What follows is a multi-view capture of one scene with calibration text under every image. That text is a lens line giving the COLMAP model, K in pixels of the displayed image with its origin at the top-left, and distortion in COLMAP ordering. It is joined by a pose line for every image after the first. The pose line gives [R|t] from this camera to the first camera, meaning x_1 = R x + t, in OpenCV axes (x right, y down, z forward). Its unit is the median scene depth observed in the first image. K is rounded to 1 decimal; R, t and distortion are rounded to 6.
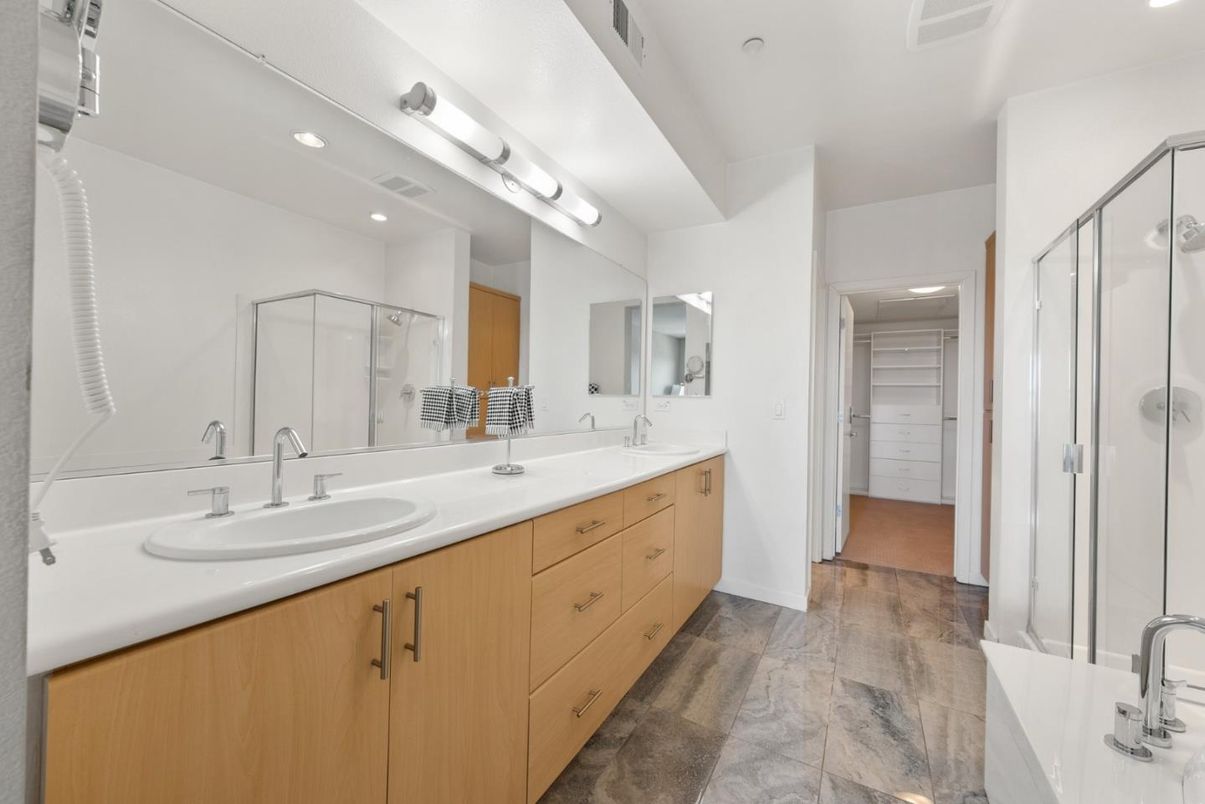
lens RADIAL K [[464.4, 0, 607.2], [0, 464.4, 399.2], [0, 0, 1]] dist [0.001111, 0.000117]
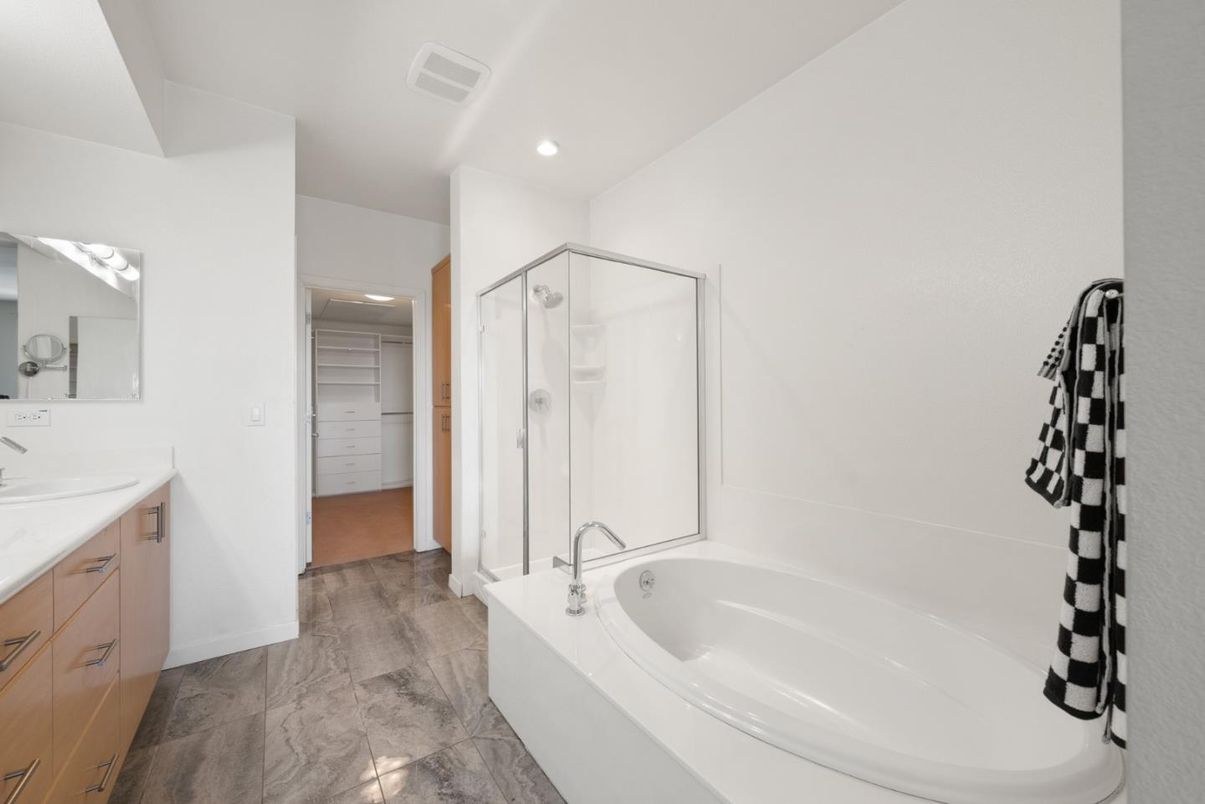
lens RADIAL K [[464.4, 0, 605.8], [0, 464.4, 398.0], [0, 0, 1]] dist [0.001111, 0.000117]
pose [[0.431124, -0.018576, 0.902101, -0.126847], [0.013464, 0.999809, 0.014154, -0.010913], [-0.902192, 0.006044, 0.431292, 0.079314]]
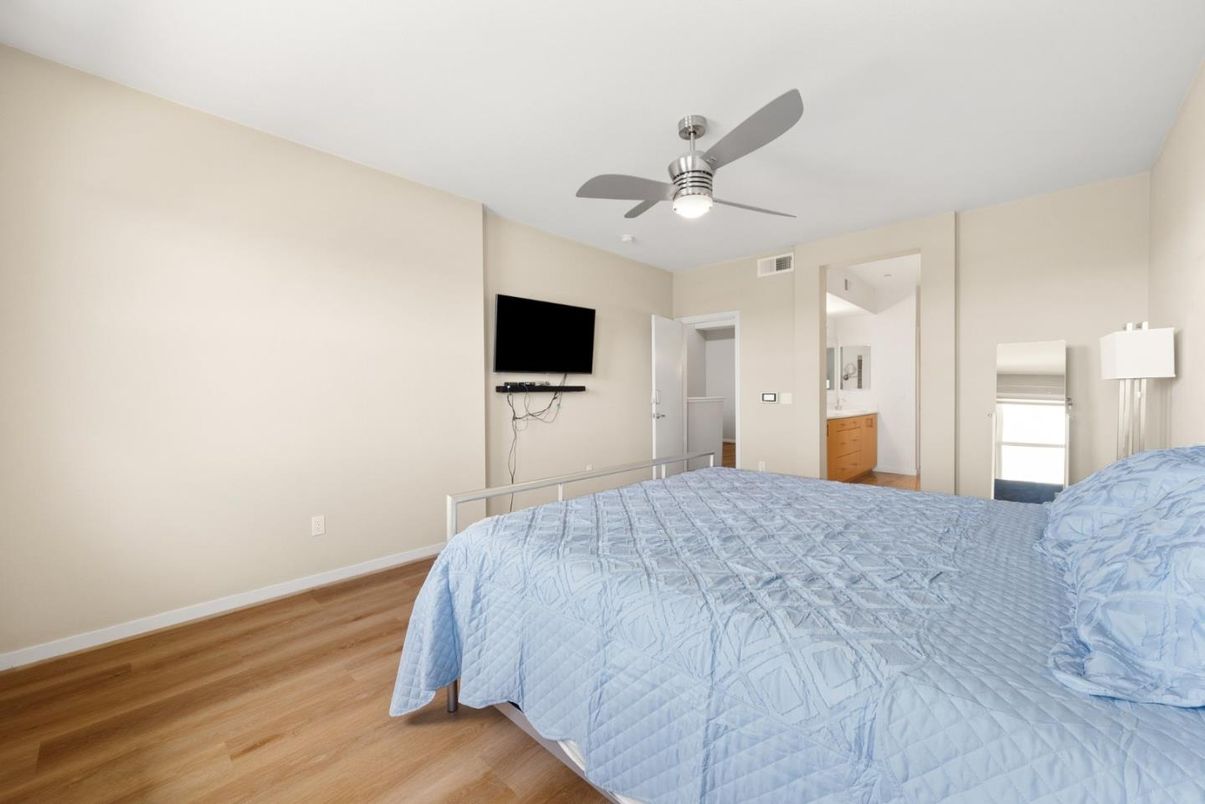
lens RADIAL K [[464.4, 0, 600.9], [0, 464.4, 396.7], [0, 0, 1]] dist [0.001111, 0.000117]
pose [[0.967216, -0.019185, -0.253230, -0.564777], [0.020312, 0.999792, 0.001835, 0.000513], [0.253142, -0.006918, 0.967404, -1.832270]]
